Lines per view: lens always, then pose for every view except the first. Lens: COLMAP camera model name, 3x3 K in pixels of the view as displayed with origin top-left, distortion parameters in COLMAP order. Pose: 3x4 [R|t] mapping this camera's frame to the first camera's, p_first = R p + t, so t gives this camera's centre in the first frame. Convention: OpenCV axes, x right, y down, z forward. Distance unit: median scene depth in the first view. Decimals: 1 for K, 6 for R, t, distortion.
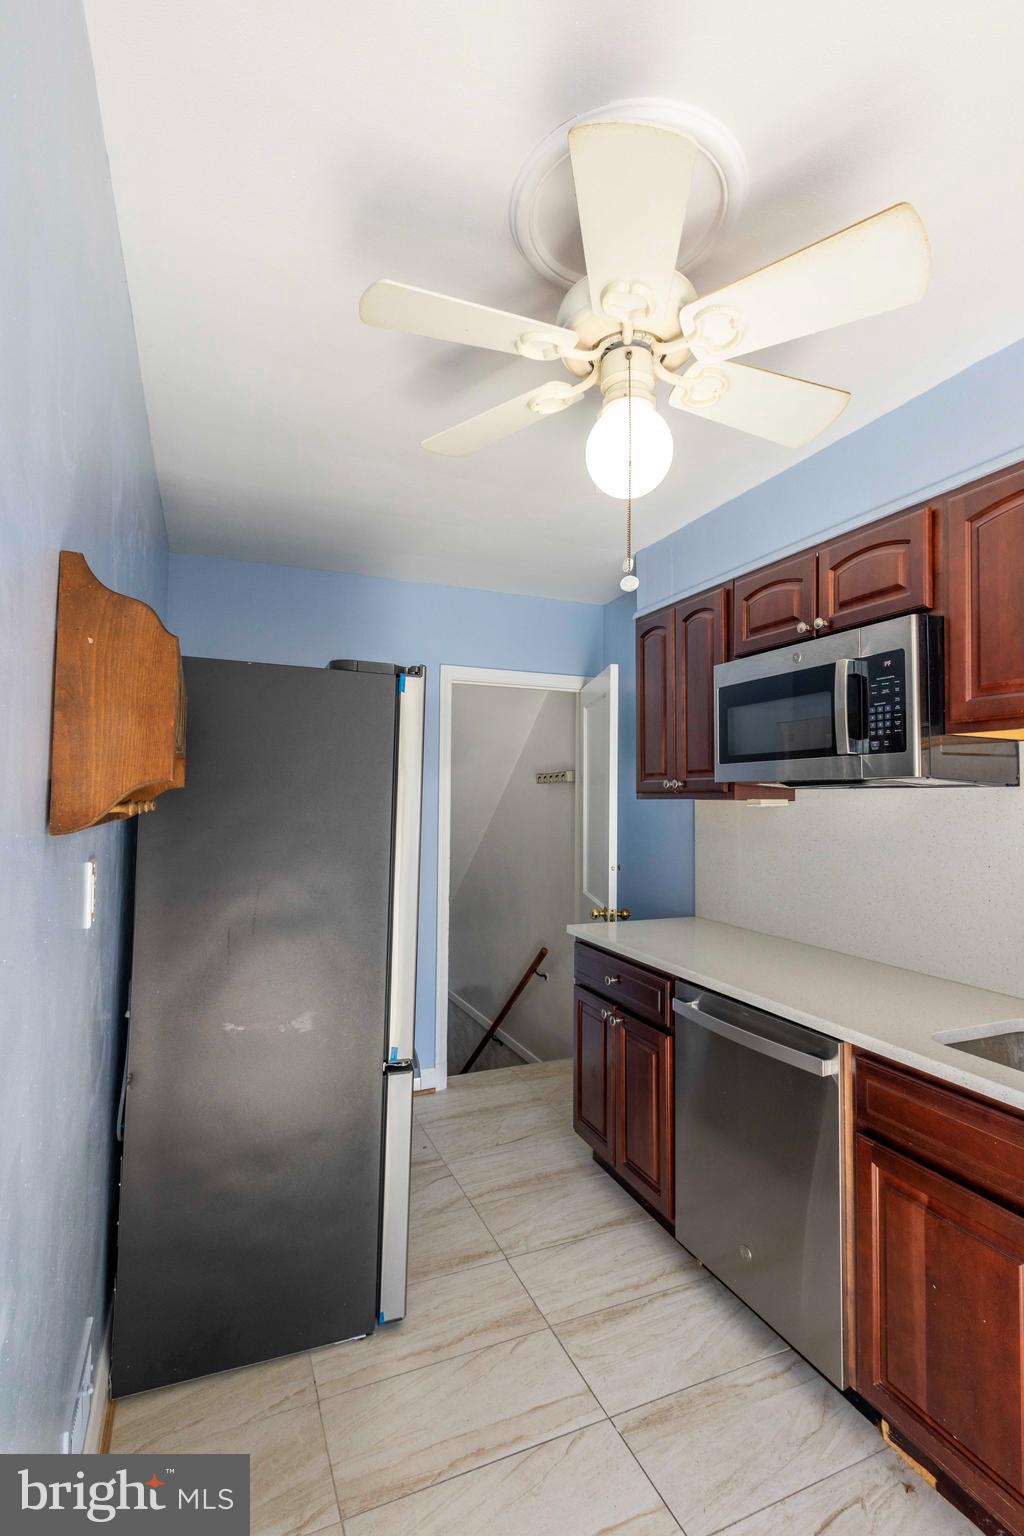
lens RADIAL K [[723.5, 0, 512.0], [0, 723.5, 768.0], [0, 0, 1]] dist [0.000720, 0.000832]
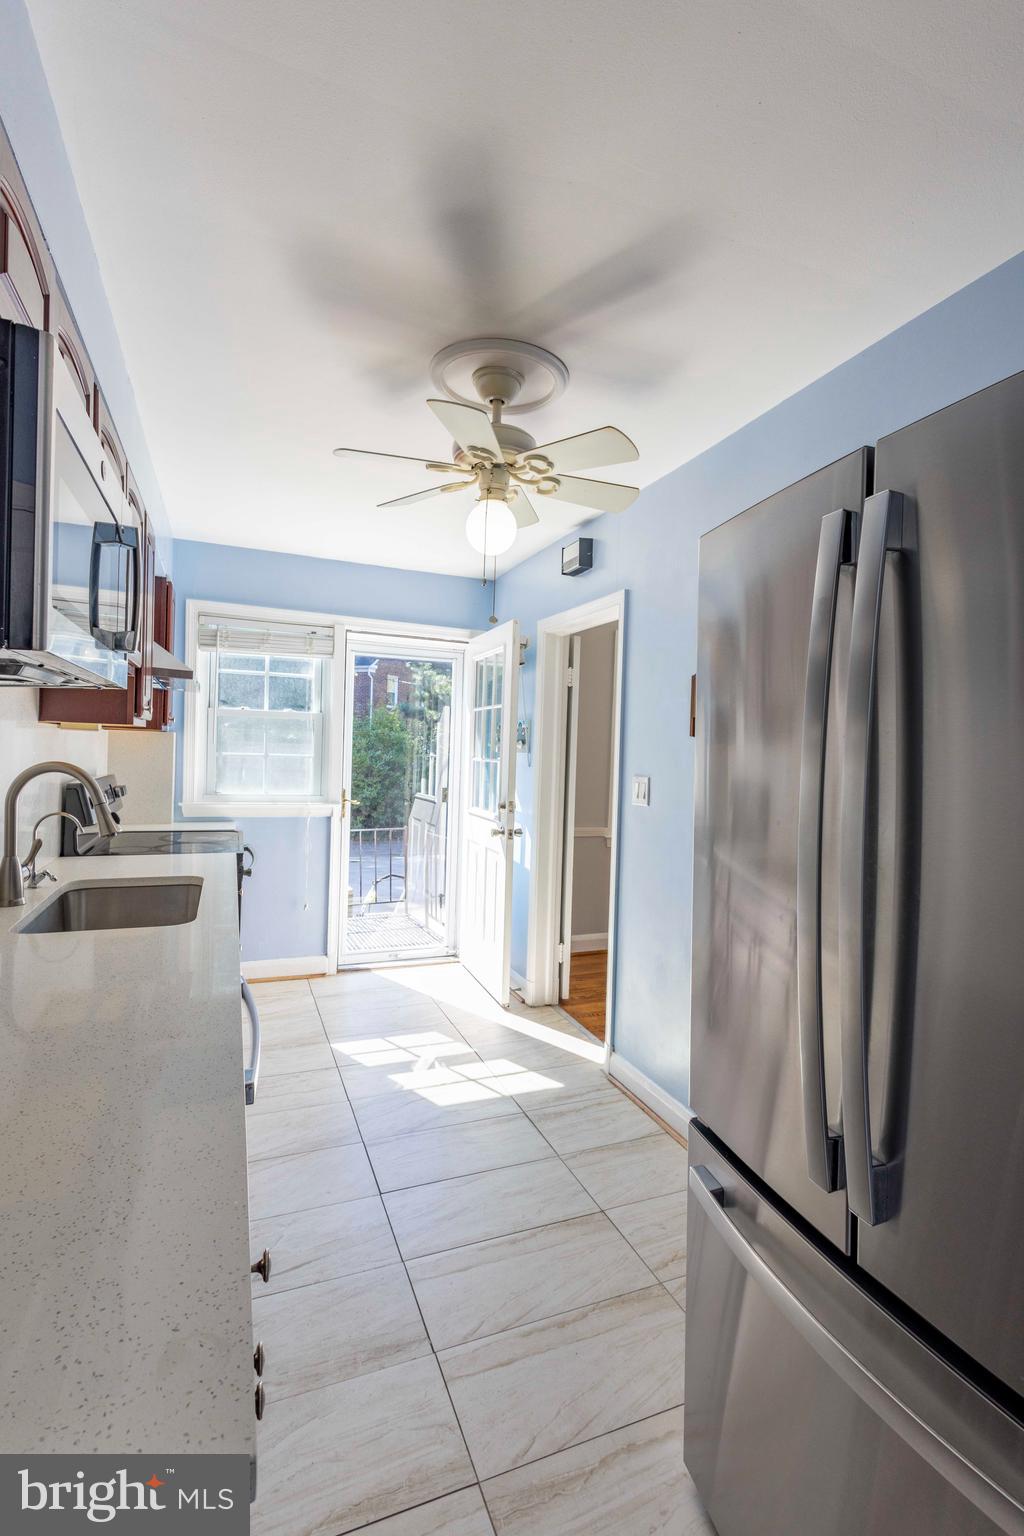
lens RADIAL K [[705.6, 0, 512.0], [0, 705.6, 768.0], [0, 0, 1]] dist [0.003815, 0.000473]
pose [[-0.999007, -0.037468, 0.024118, 0.029814], [-0.037947, 0.999085, -0.019733, 0.099464], [-0.023357, -0.020629, -0.999514, 1.696158]]
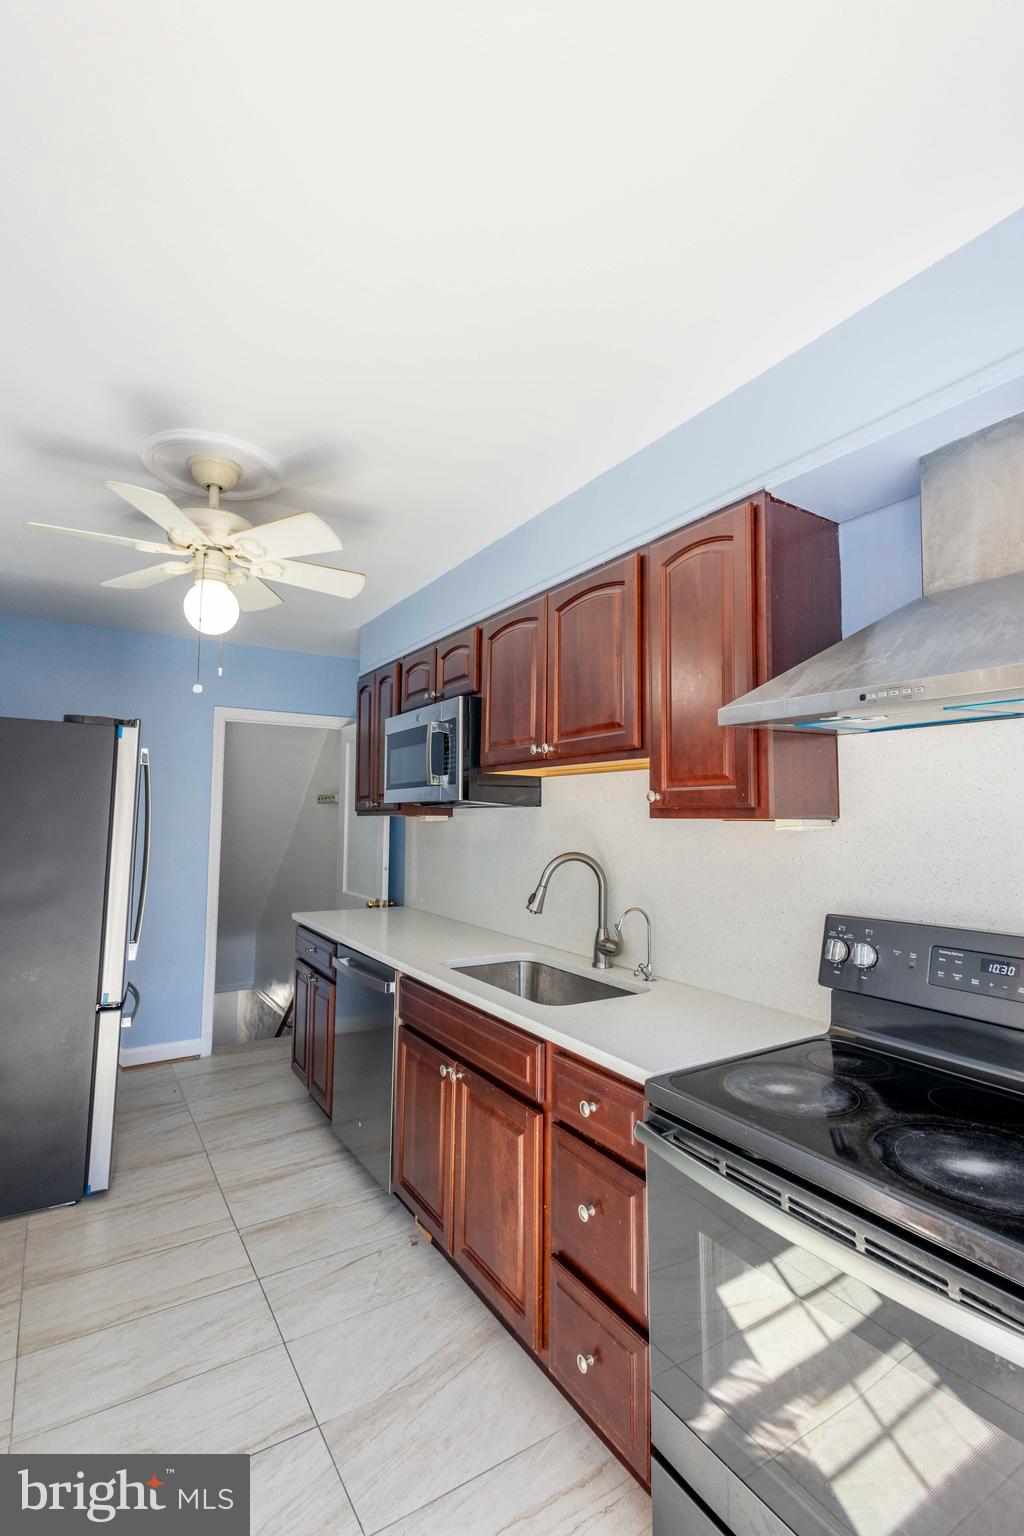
lens RADIAL K [[709.7, 0, 512.0], [0, 709.7, 768.0], [0, 0, 1]] dist [0.000633, 0.000071]
pose [[0.987861, 0.010401, 0.154993, 0.391568], [-0.005880, 0.999545, -0.029600, -0.011067], [-0.155231, 0.028330, 0.987472, -0.479719]]
